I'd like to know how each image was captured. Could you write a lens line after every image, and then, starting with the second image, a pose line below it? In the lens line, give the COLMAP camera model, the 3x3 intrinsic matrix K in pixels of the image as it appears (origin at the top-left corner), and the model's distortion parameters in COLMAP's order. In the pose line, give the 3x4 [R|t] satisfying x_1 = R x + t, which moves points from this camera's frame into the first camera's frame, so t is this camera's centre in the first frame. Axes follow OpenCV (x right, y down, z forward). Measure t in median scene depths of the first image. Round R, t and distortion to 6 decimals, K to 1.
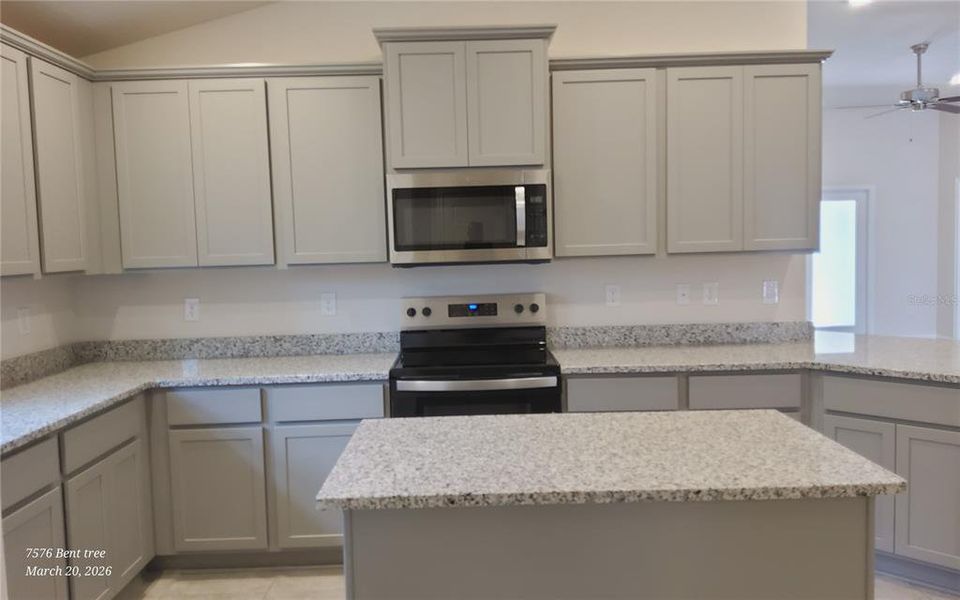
lens RADIAL K [[705.7, 0, 473.6], [0, 705.7, 291.3], [0, 0, 1]] dist [0.118100, -0.191126]
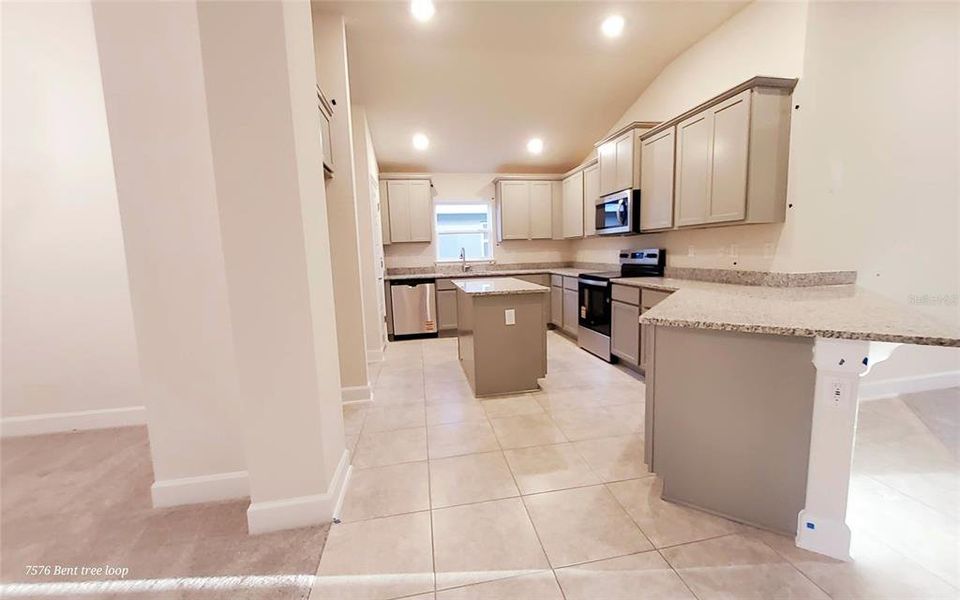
lens RADIAL K [[378.7, 0, 491.8], [0, 378.7, 295.9], [0, 0, 1]] dist [0.008695, -0.015275]
pose [[0.194939, 0.137968, -0.971063, 1.209569], [-0.038245, 0.990373, 0.133034, 0.012146], [0.980070, 0.011205, 0.198339, 0.358492]]
